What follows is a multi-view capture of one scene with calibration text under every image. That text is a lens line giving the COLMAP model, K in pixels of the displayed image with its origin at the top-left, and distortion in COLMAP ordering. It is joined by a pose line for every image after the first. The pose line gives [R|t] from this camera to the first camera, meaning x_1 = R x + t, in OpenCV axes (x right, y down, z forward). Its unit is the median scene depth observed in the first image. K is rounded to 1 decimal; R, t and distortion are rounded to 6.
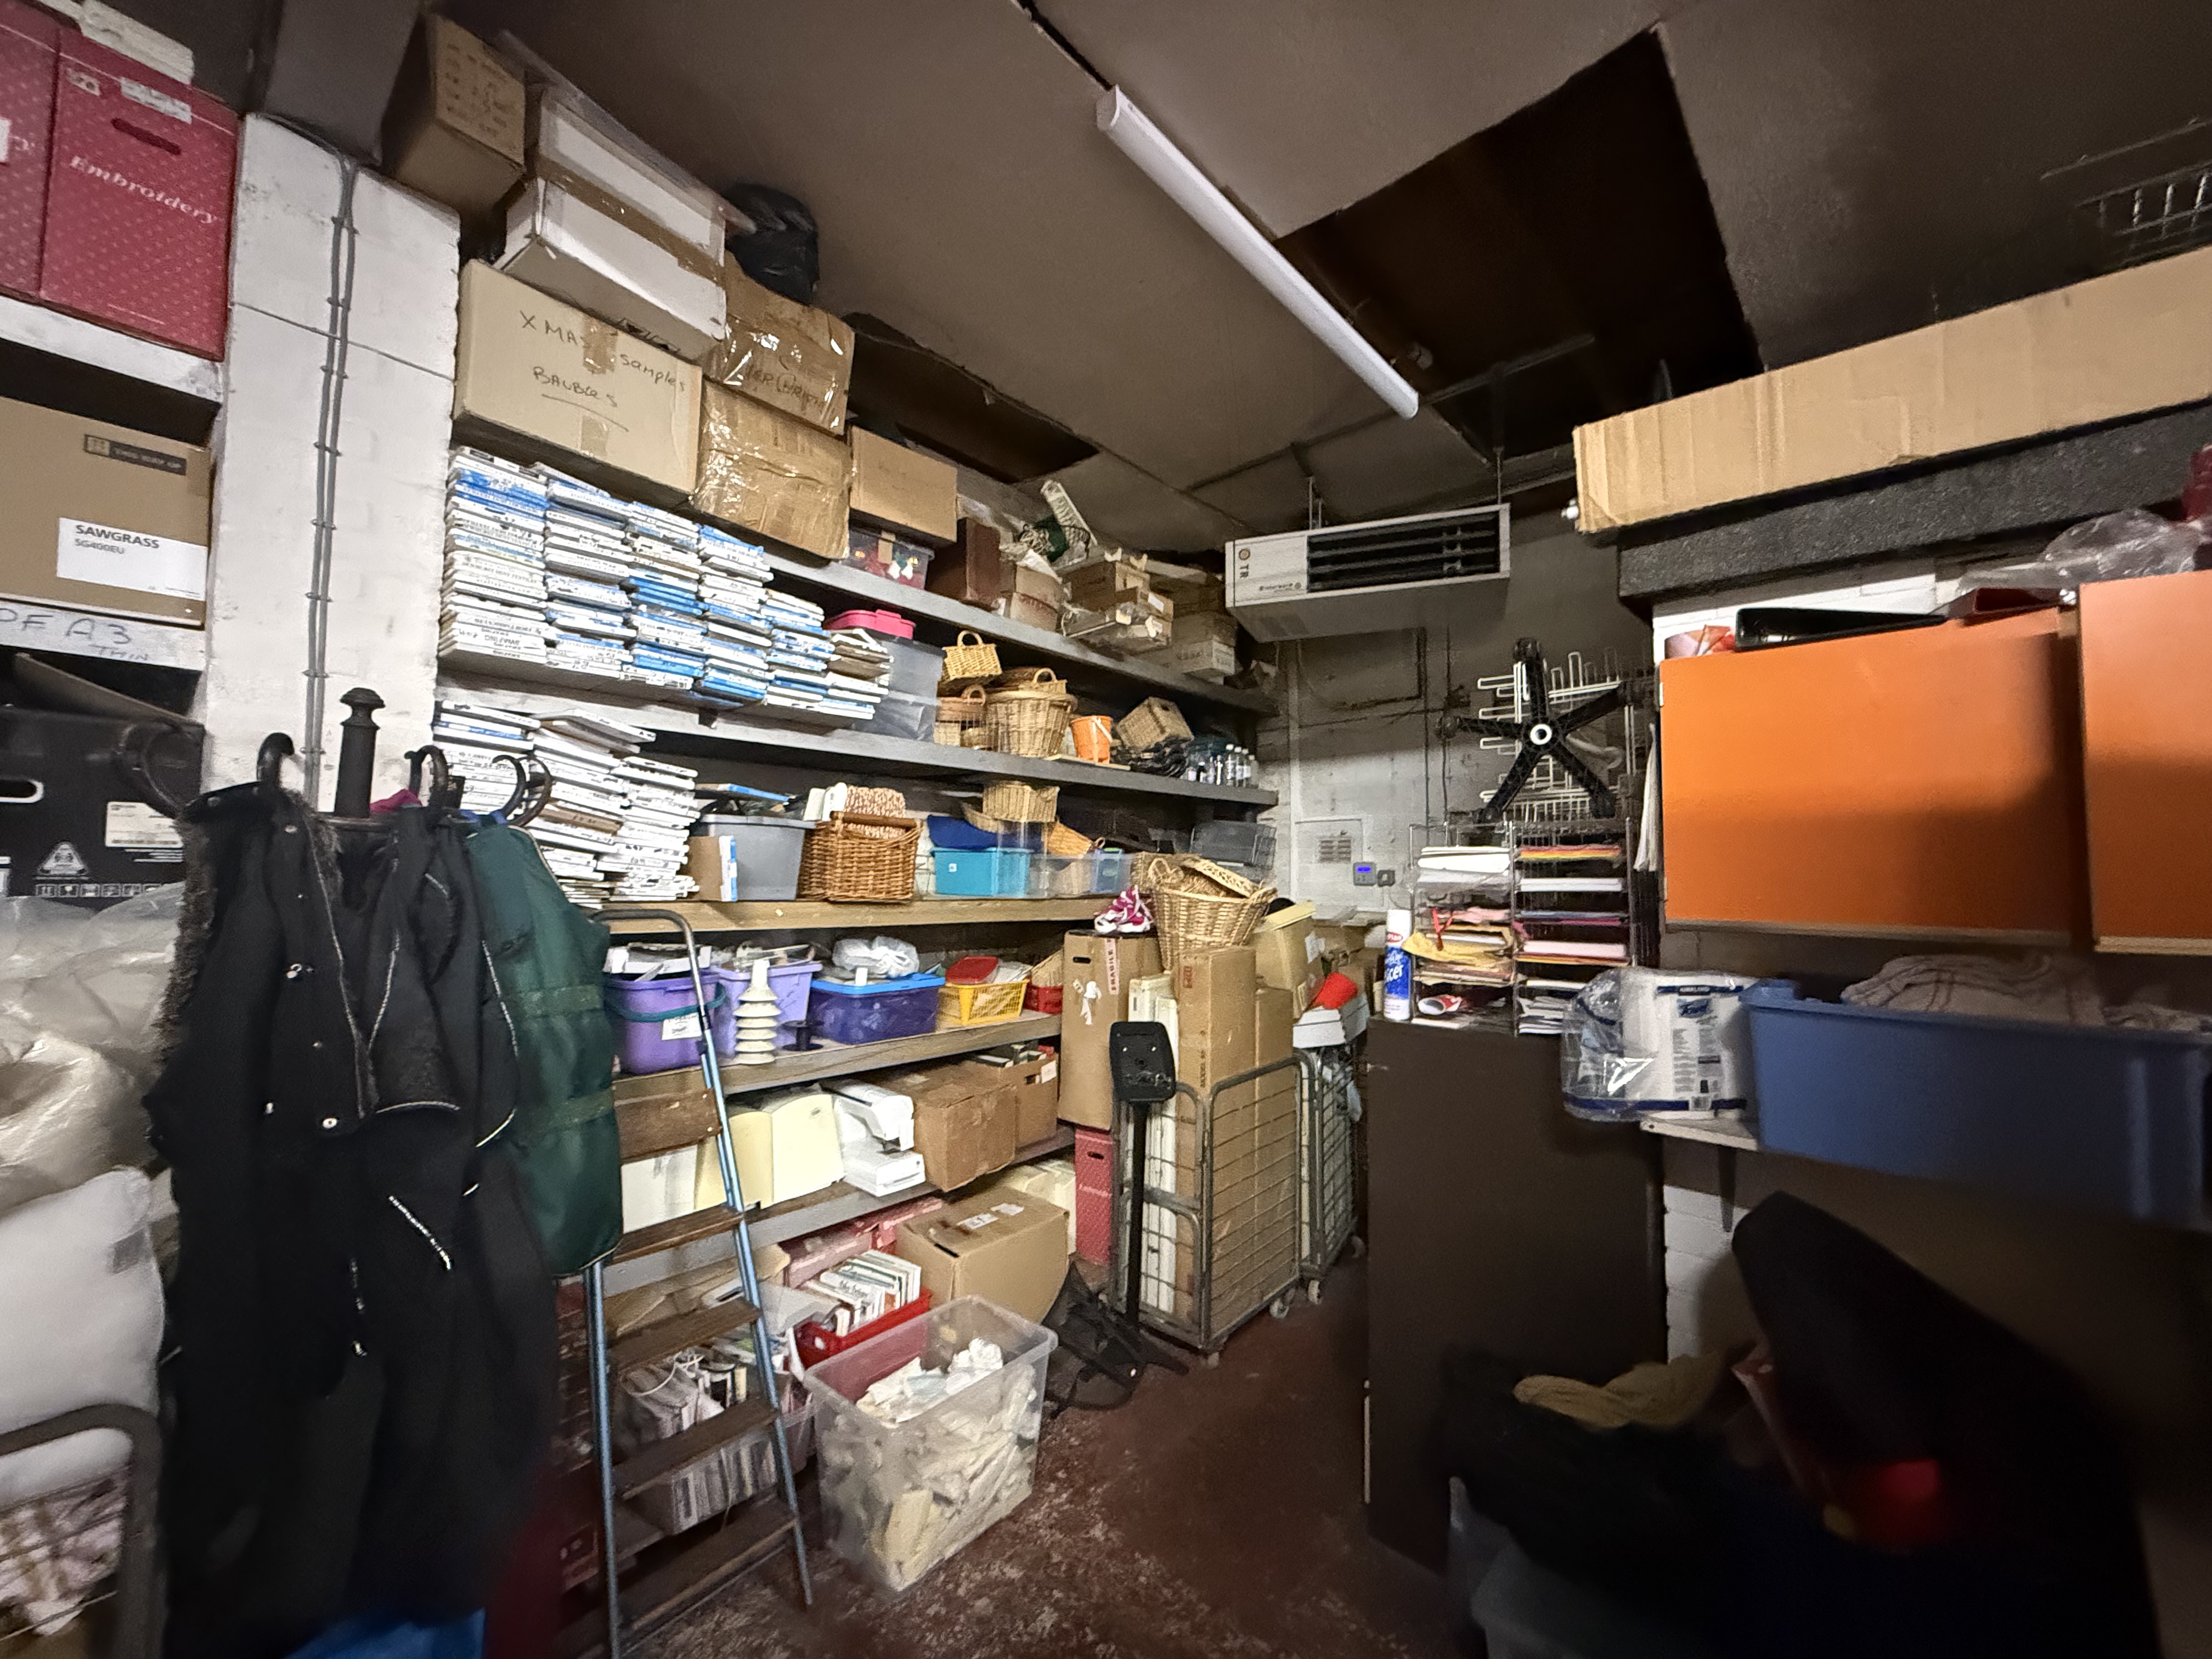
lens RADIAL K [[889.0, 0, 1101.5], [0, 889.0, 824.7], [0, 0, 1]] dist [0.000434, 0.000124]
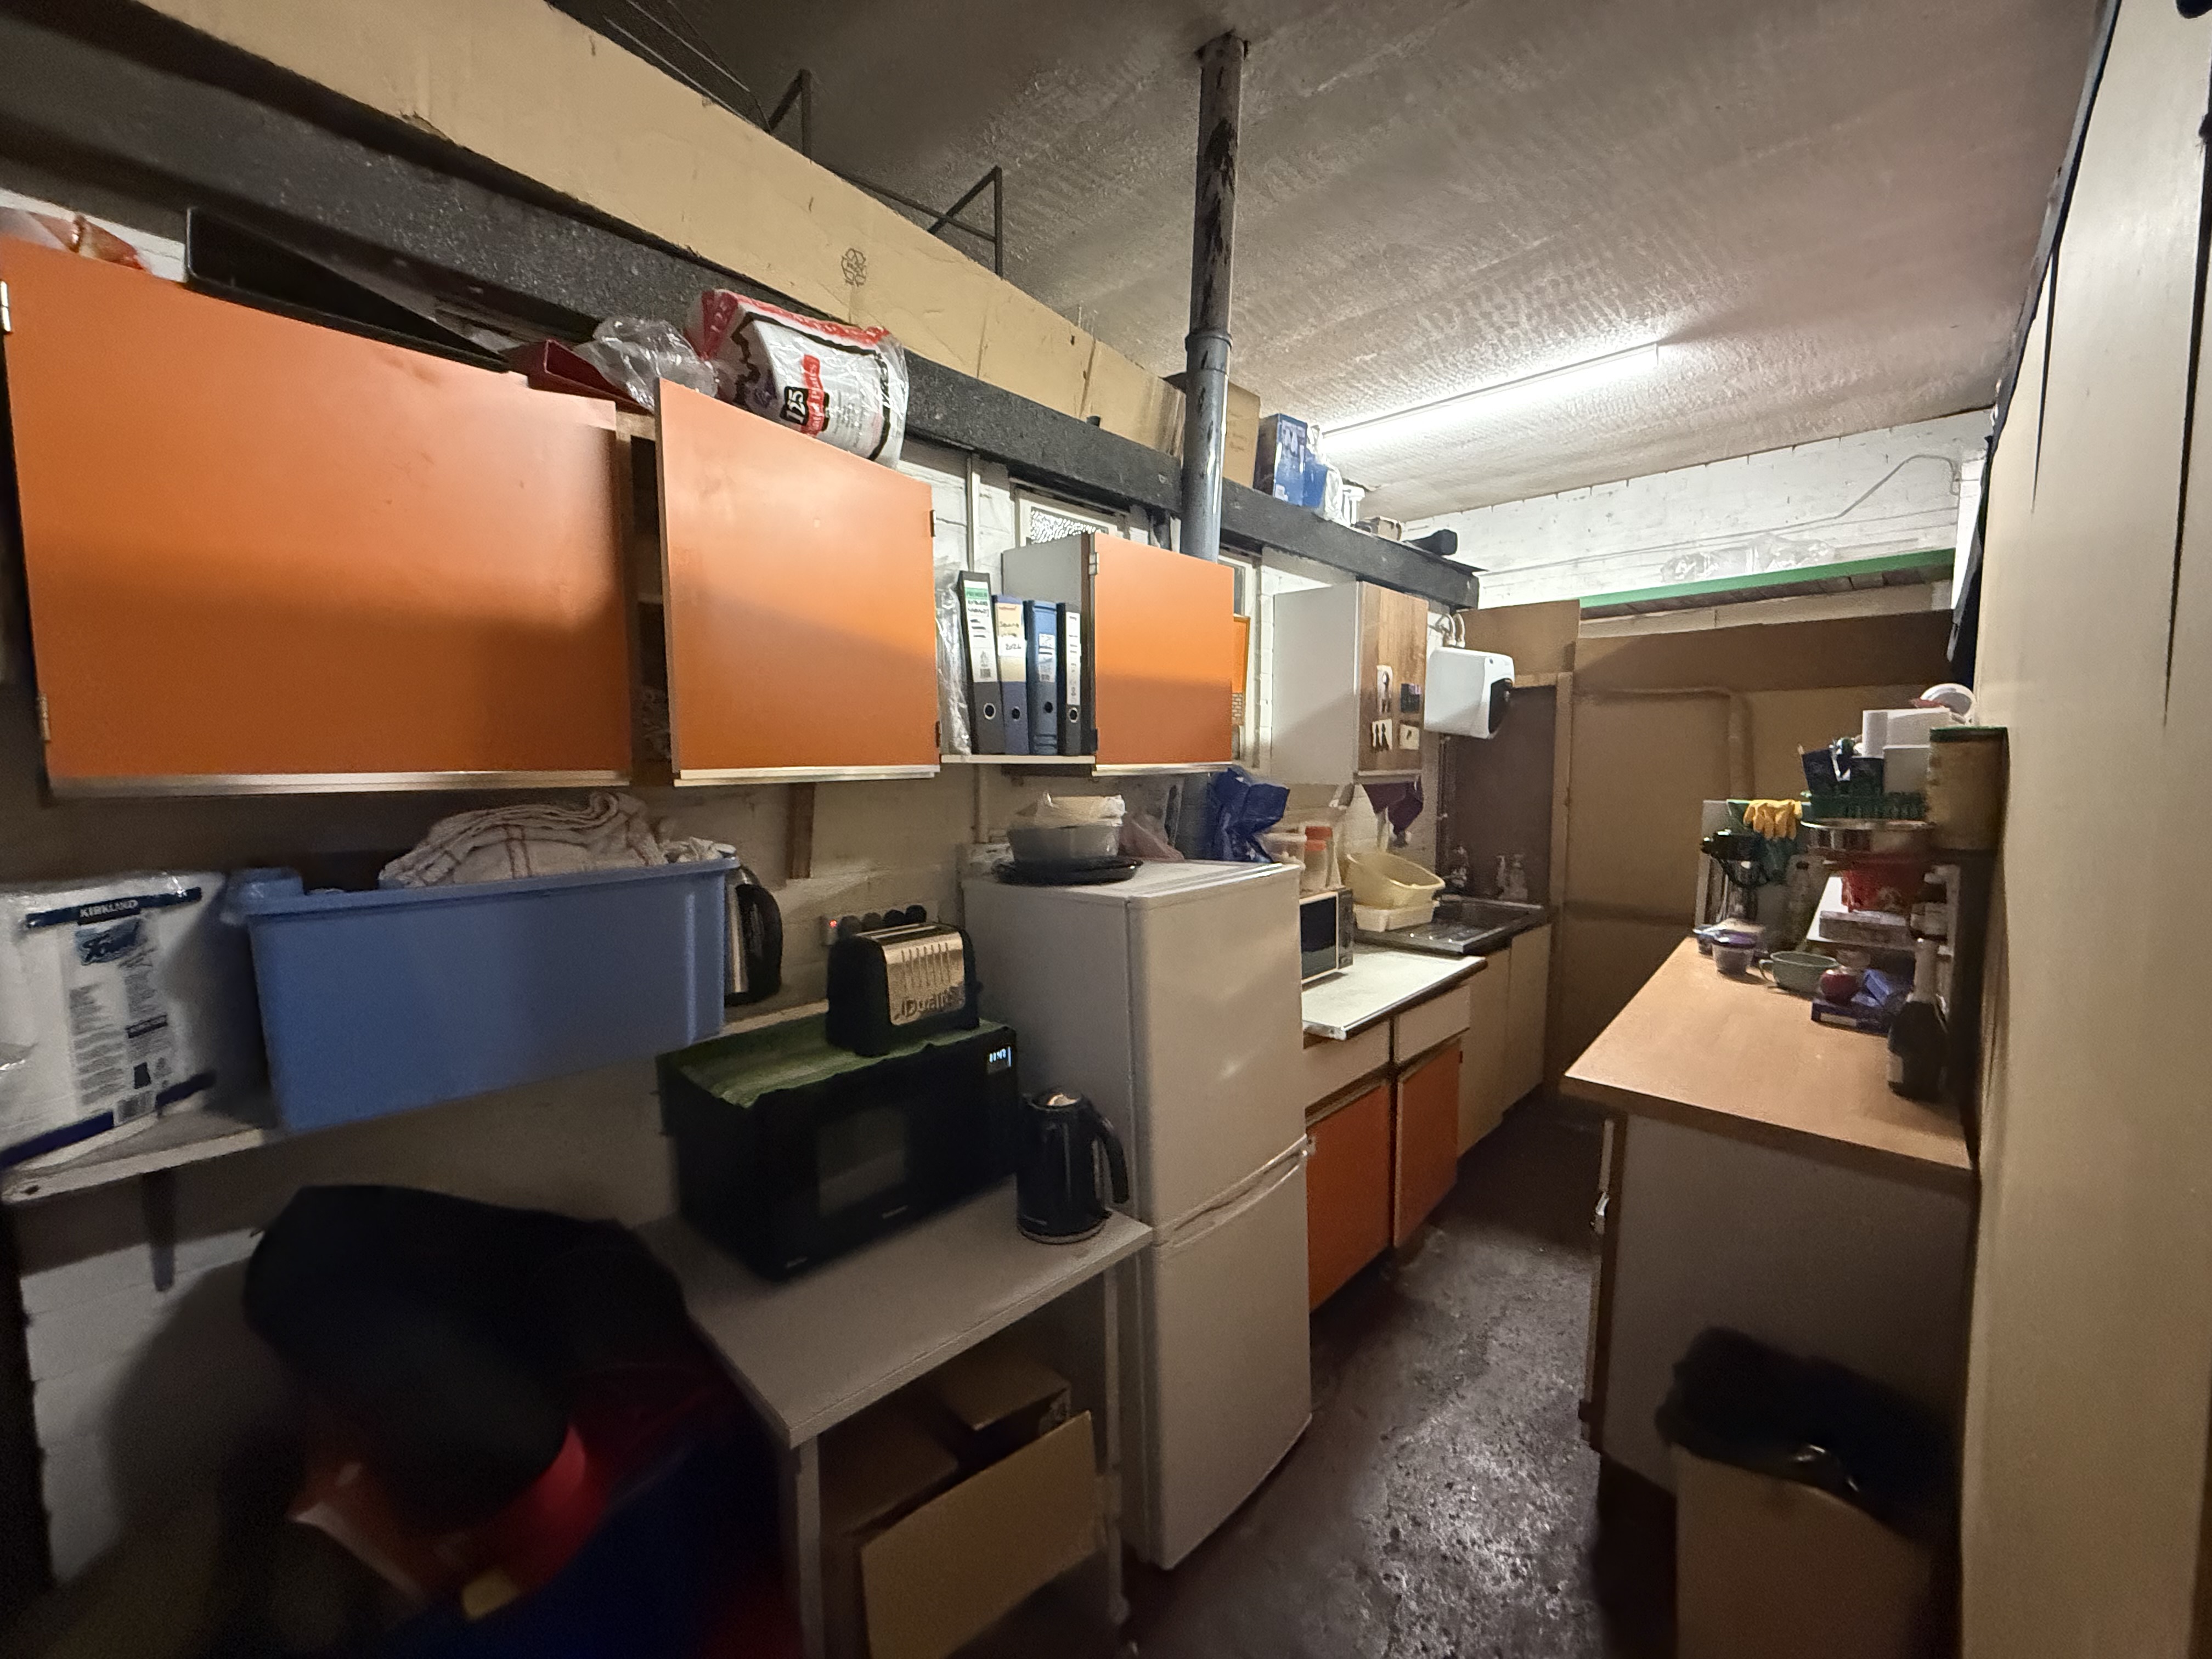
lens RADIAL K [[889.0, 0, 1101.0], [0, 889.0, 830.3], [0, 0, 1]] dist [0.000434, 0.000124]
pose [[-0.017388, -0.085547, 0.996182, 0.119573], [-0.047316, 0.995287, 0.084644, 0.063611], [-0.998729, -0.045664, -0.021354, 0.412378]]
